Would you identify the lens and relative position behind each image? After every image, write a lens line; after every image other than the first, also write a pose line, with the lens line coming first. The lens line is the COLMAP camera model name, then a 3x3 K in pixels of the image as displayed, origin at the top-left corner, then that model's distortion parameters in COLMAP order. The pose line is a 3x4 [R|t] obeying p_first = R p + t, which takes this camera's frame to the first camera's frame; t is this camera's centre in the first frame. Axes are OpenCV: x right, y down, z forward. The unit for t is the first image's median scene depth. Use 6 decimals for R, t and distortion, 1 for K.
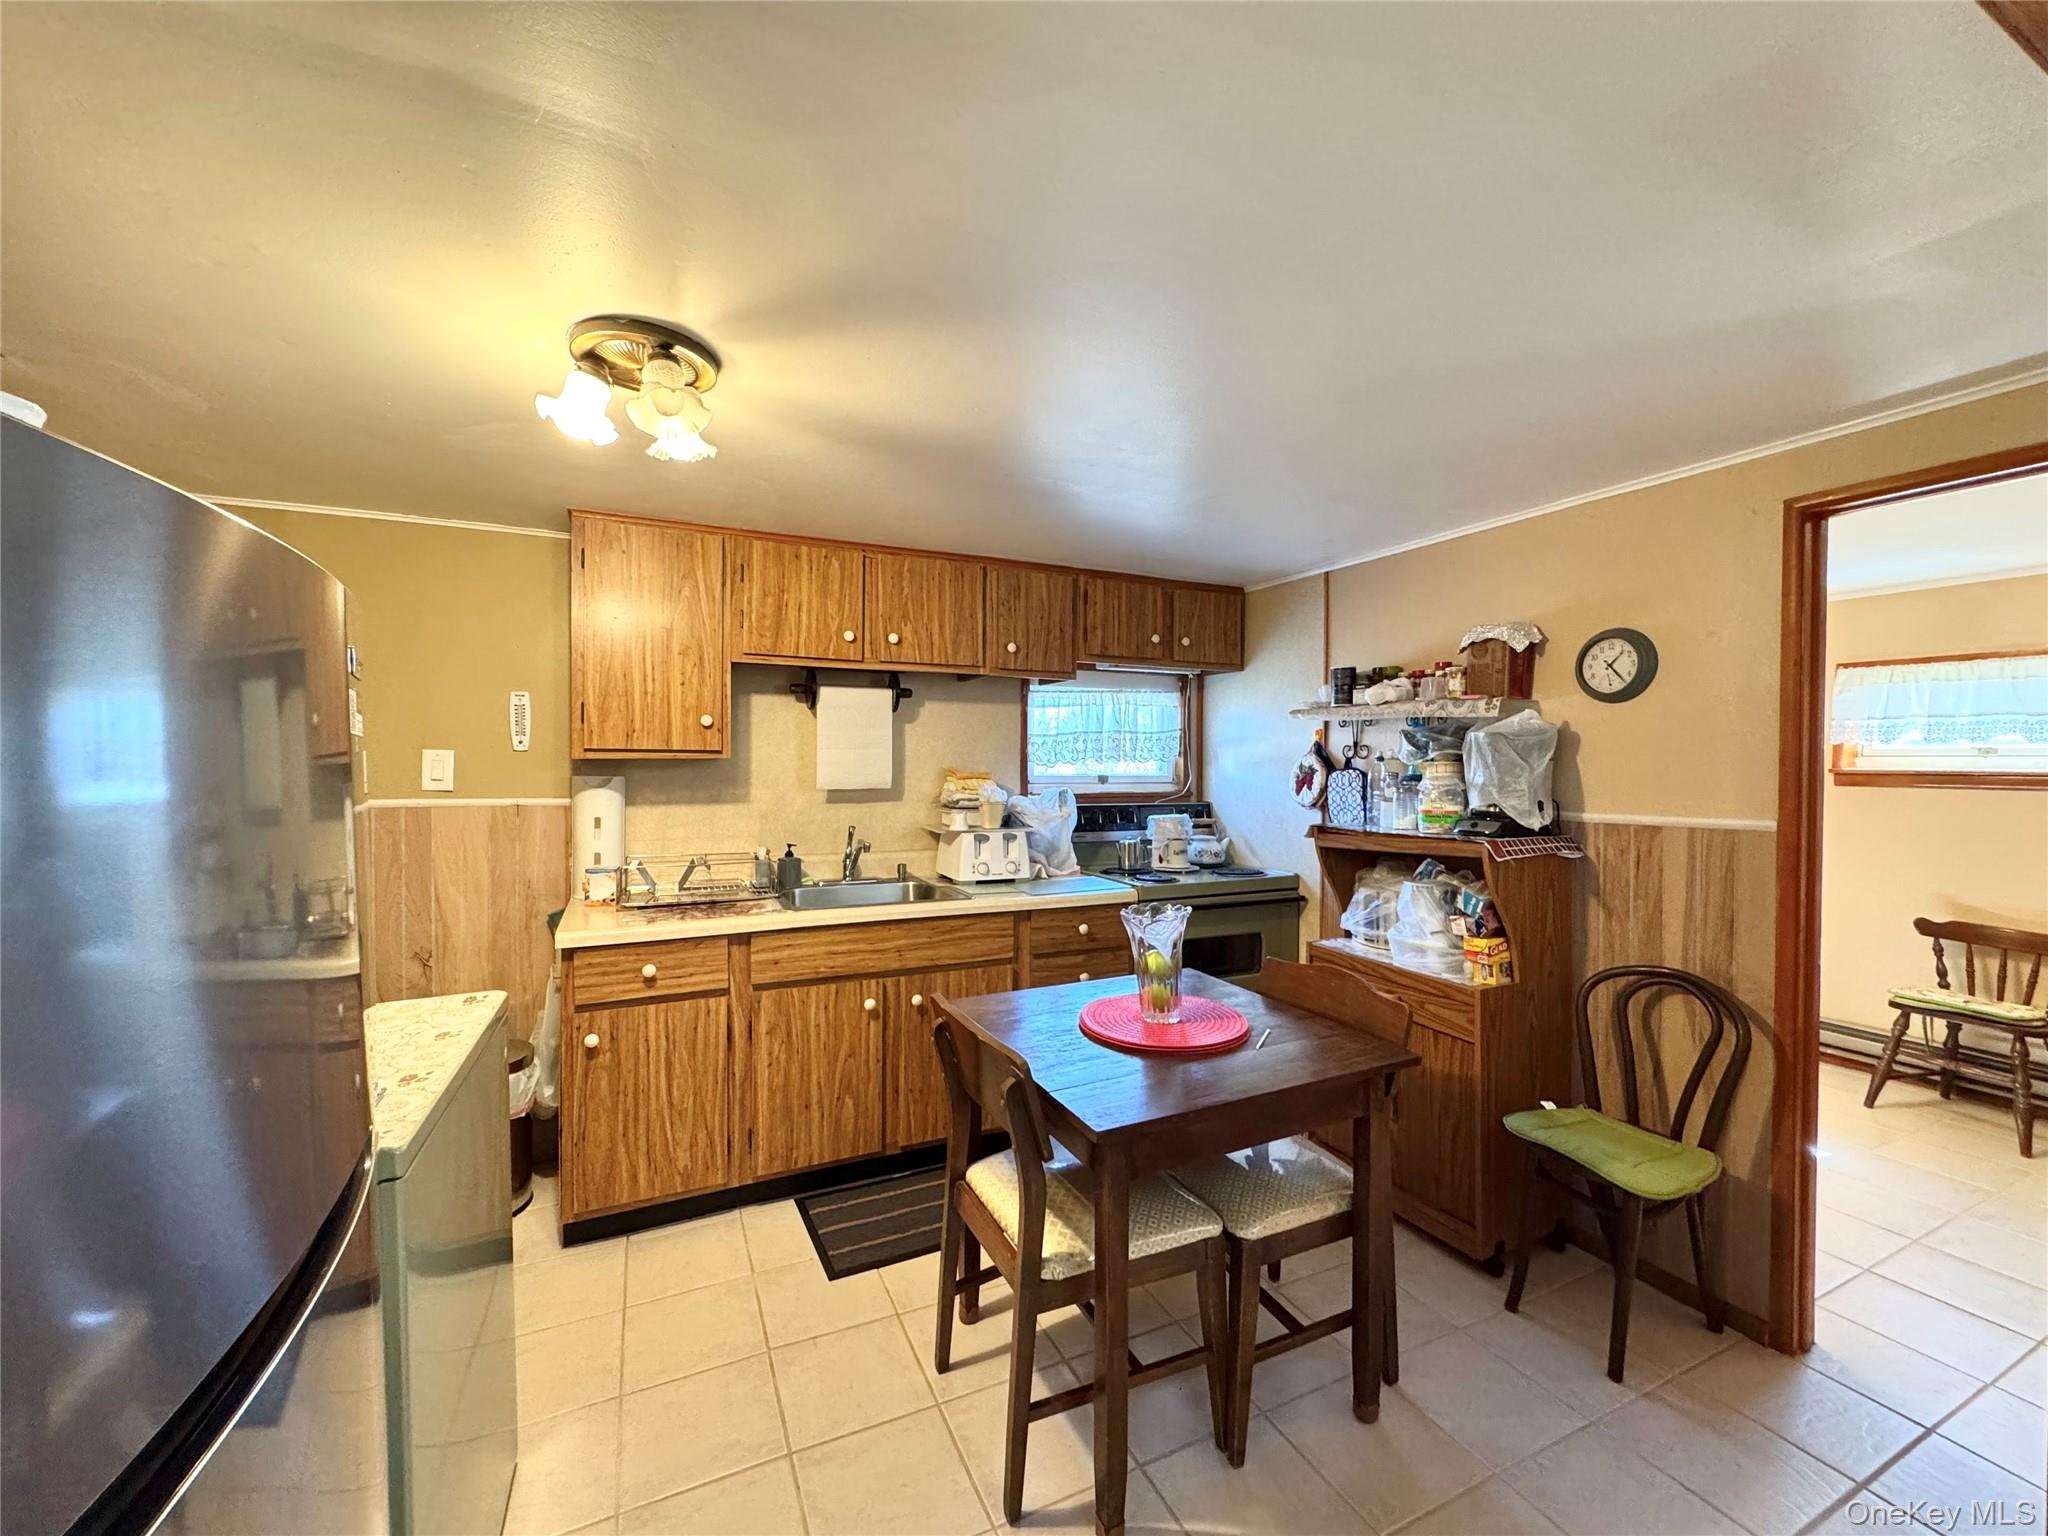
lens RADIAL K [[813.8, 0, 1023.4], [0, 813.8, 768.2], [0, 0, 1]] dist [-0.001040, -0.000018]
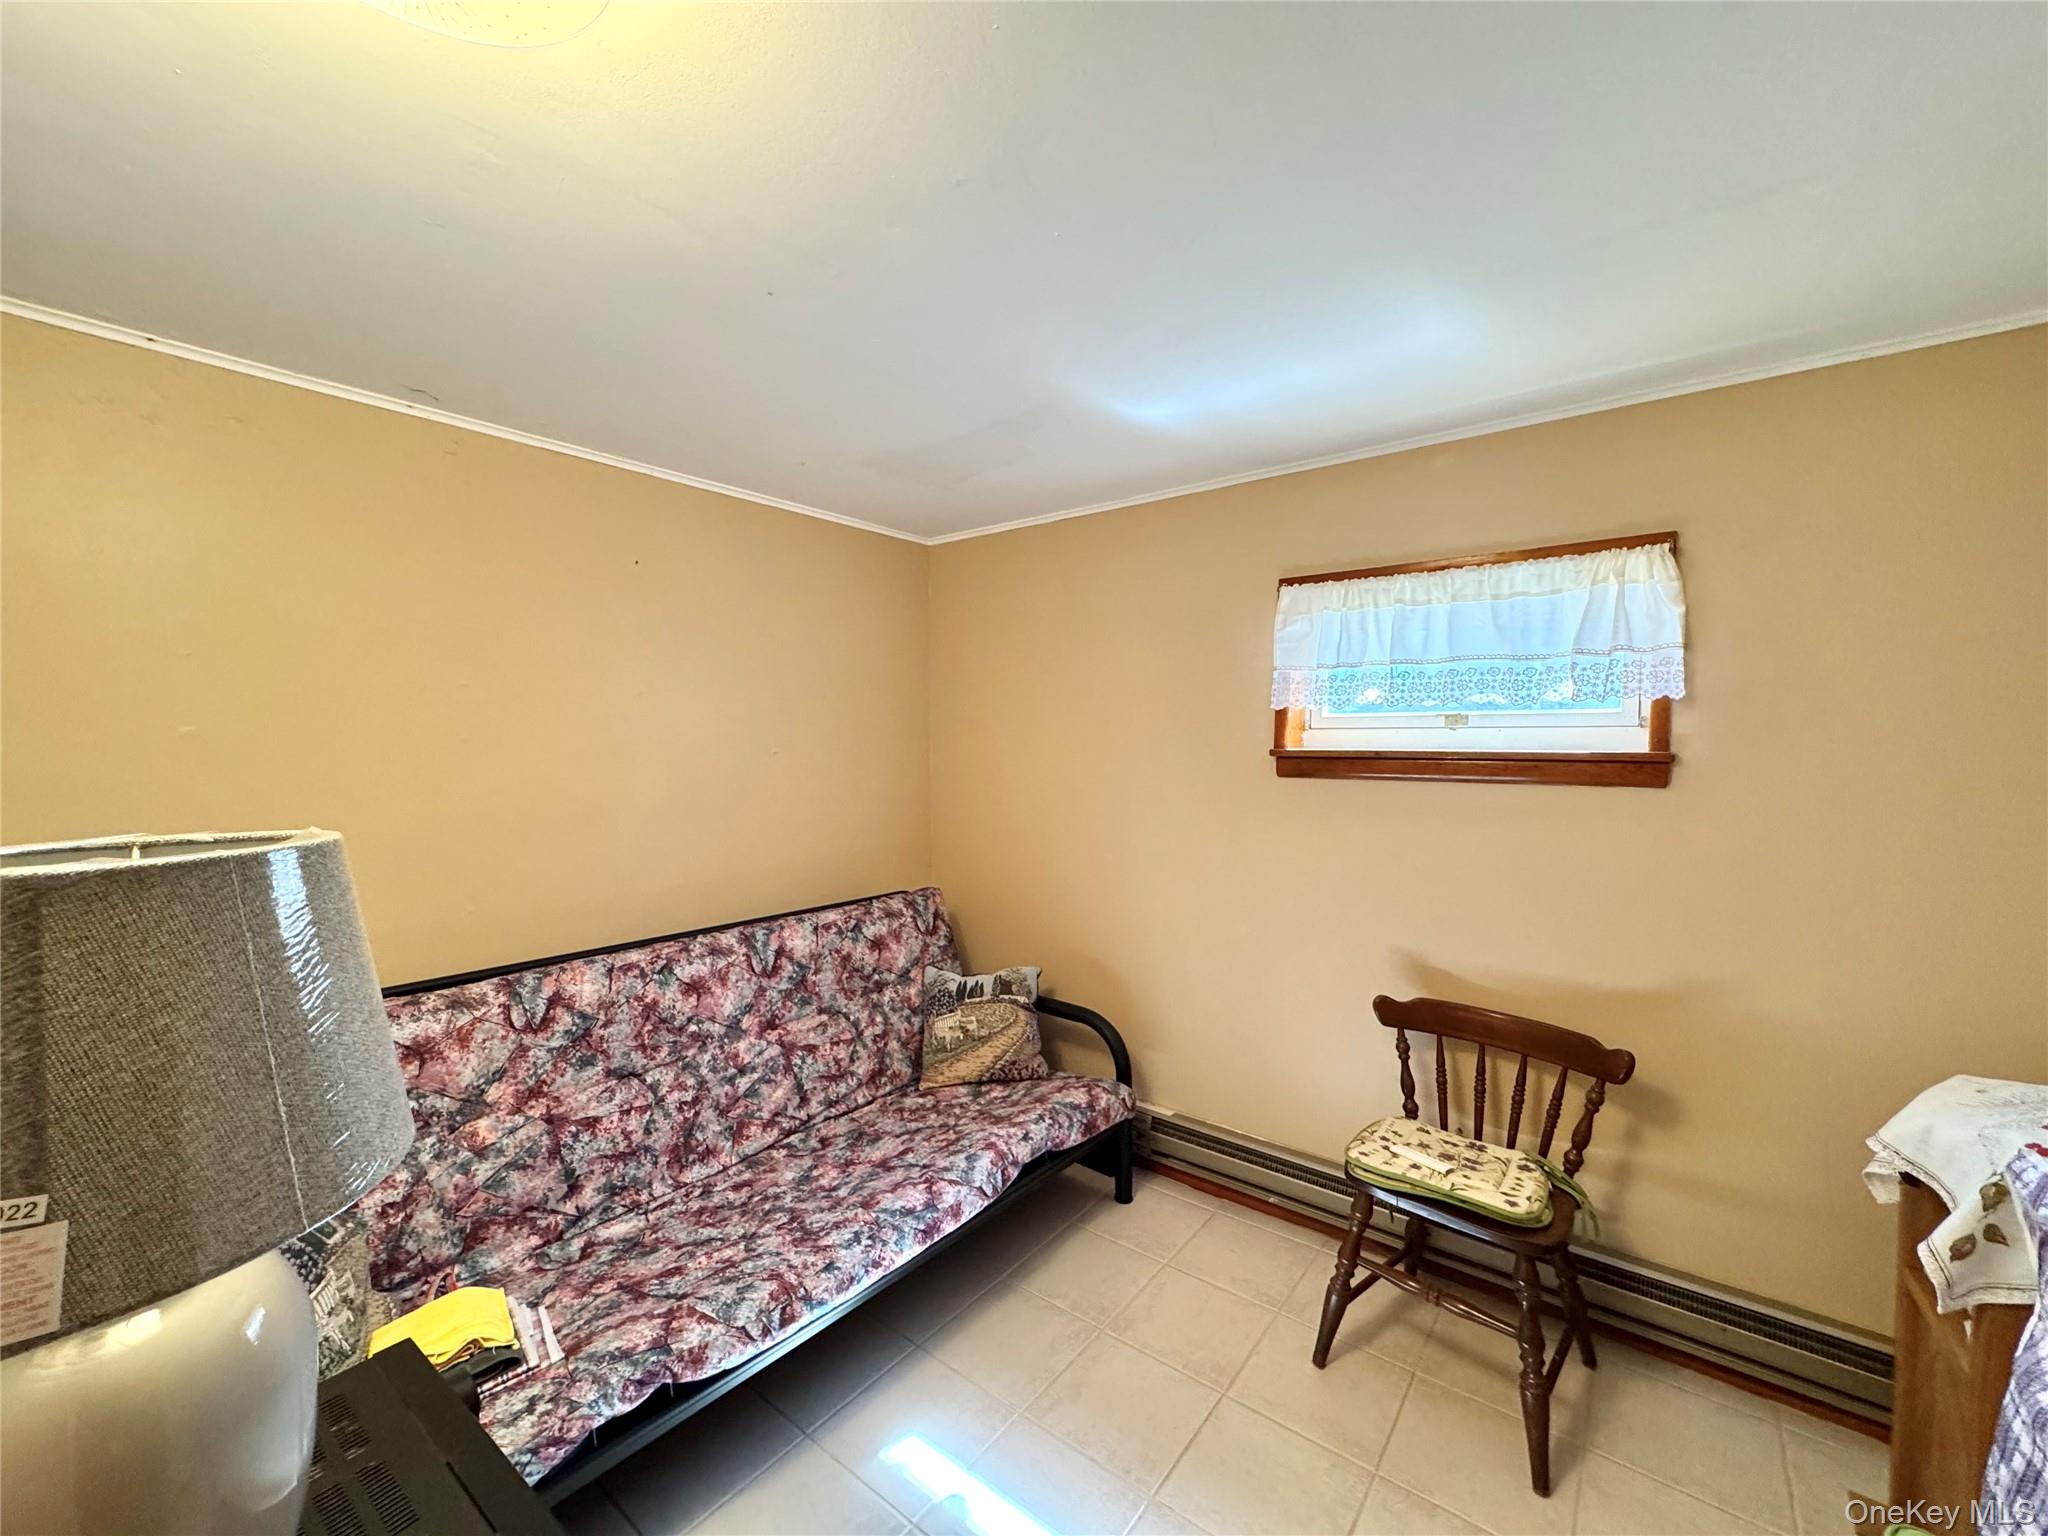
lens RADIAL K [[813.8, 0, 1026.6], [0, 813.8, 762.4], [0, 0, 1]] dist [-0.001040, -0.000018]
pose [[0.887306, -0.004326, 0.461162, 0.596276], [0.001007, 0.999972, 0.007444, 0.006235], [-0.461181, -0.006141, 0.887285, 0.590448]]
